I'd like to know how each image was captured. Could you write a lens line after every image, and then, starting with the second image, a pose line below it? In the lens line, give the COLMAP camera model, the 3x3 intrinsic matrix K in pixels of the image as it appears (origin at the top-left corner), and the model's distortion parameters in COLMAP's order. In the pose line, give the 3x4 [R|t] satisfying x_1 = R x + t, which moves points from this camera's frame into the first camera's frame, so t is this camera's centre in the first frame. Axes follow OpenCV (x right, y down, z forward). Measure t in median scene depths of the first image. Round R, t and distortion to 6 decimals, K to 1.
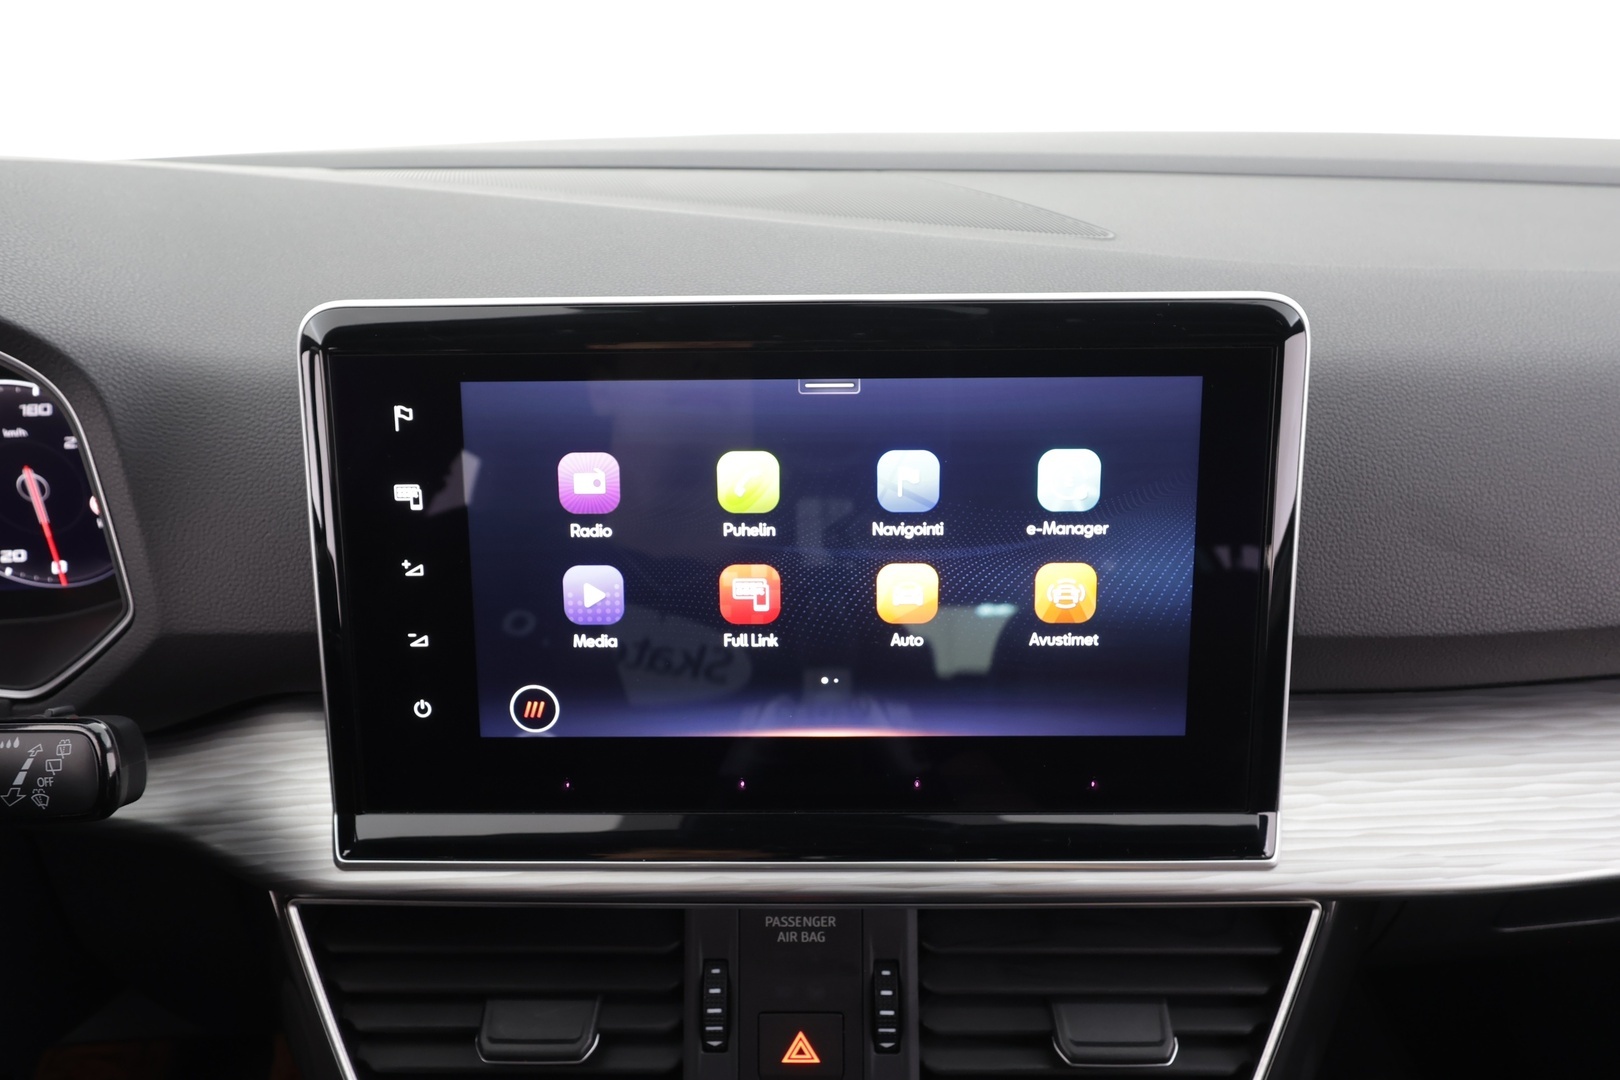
lens RADIAL K [[998.7, 0, 815.2], [0, 998.7, 539.7], [0, 0, 1]] dist [0.001148, 0.000906]
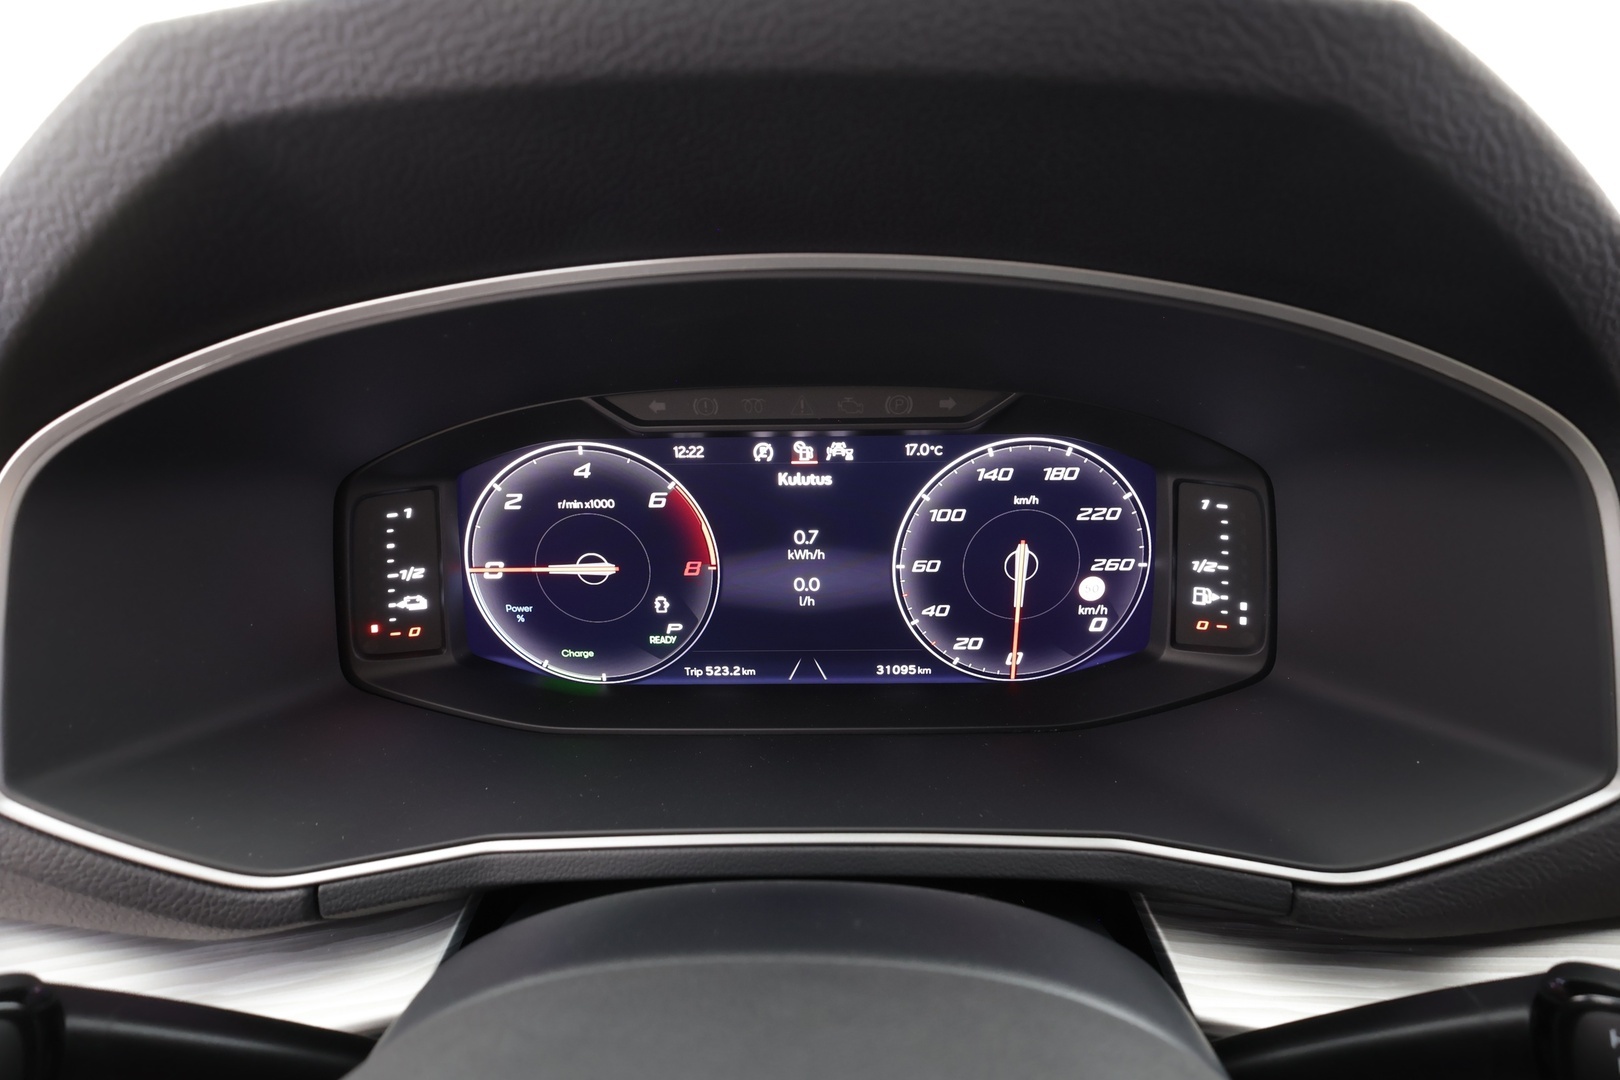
lens RADIAL K [[756.5, 0, 813.3], [0, 756.5, 544.7], [0, 0, 1]] dist [-0.007526, 0.003424]
pose [[0.996103, 0.038051, -0.079572, -1.212055], [-0.042938, 0.997236, -0.060639, -0.031273], [0.077045, 0.063819, 0.994983, 0.471481]]
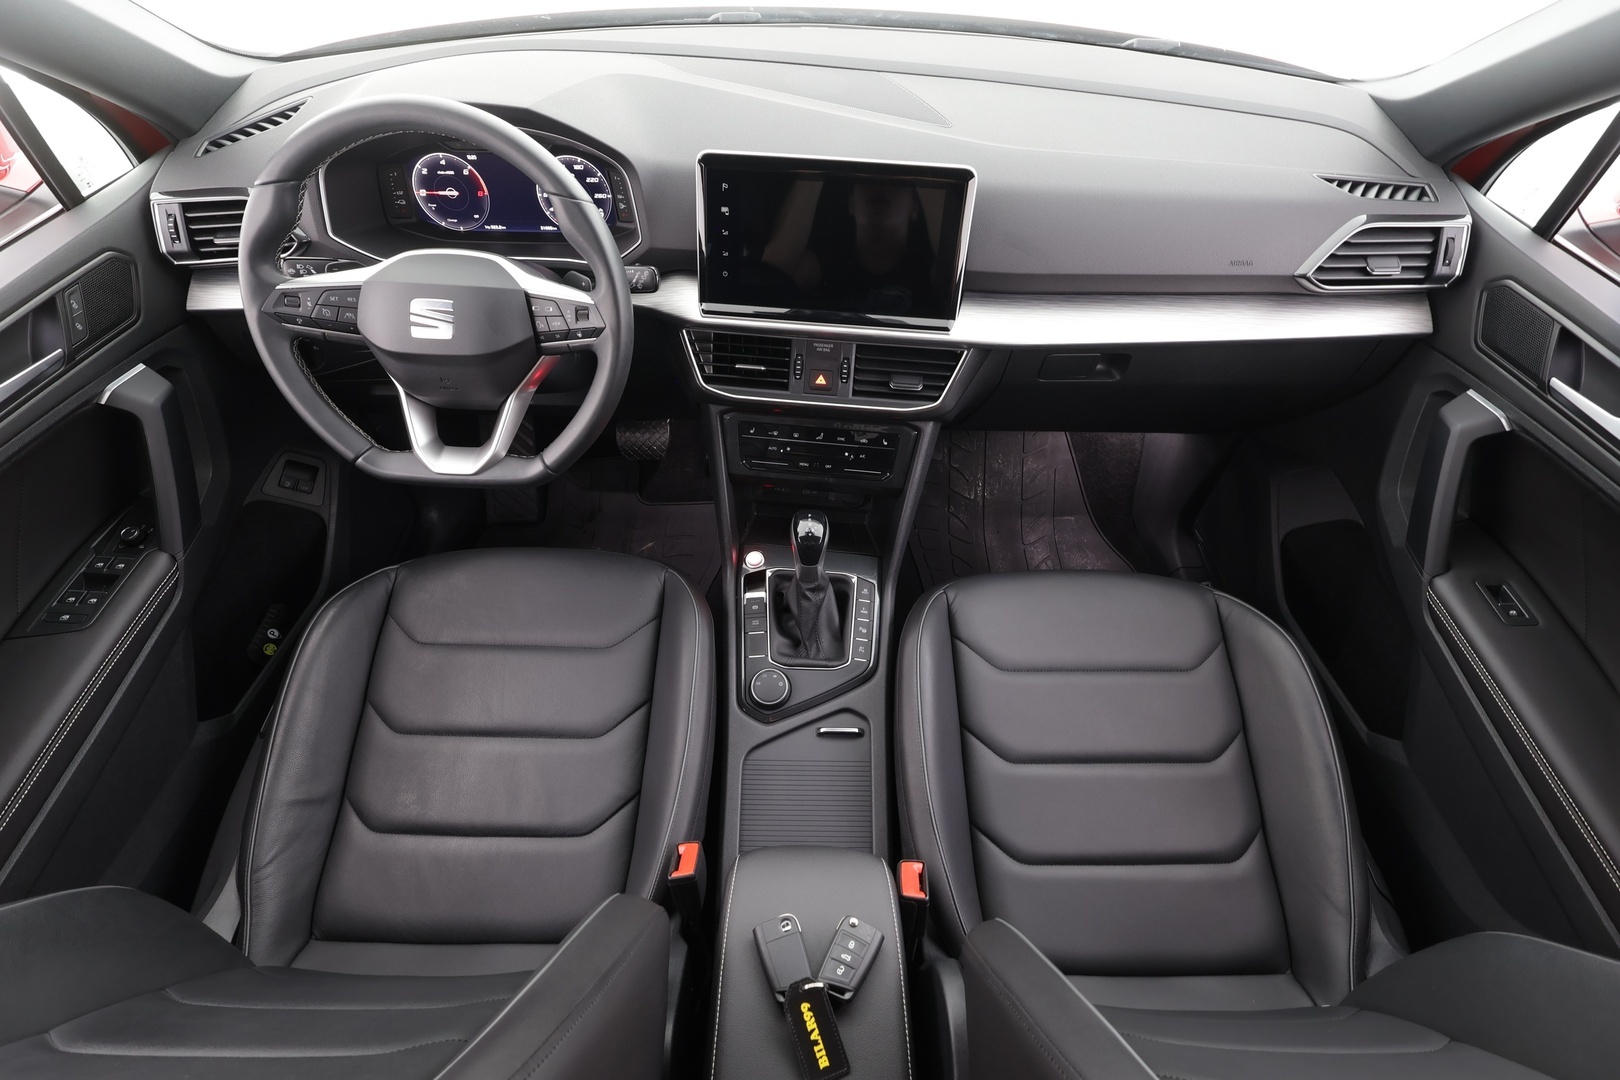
lens RADIAL K [[756.5, 0, 808.2], [0, 756.5, 546.4], [0, 0, 1]] dist [-0.007526, 0.003424]
pose [[0.996233, 0.083207, -0.024415, 0.060420], [-0.068200, 0.925713, 0.372027, 0.041897], [0.053556, -0.368961, 0.927901, -1.889124]]
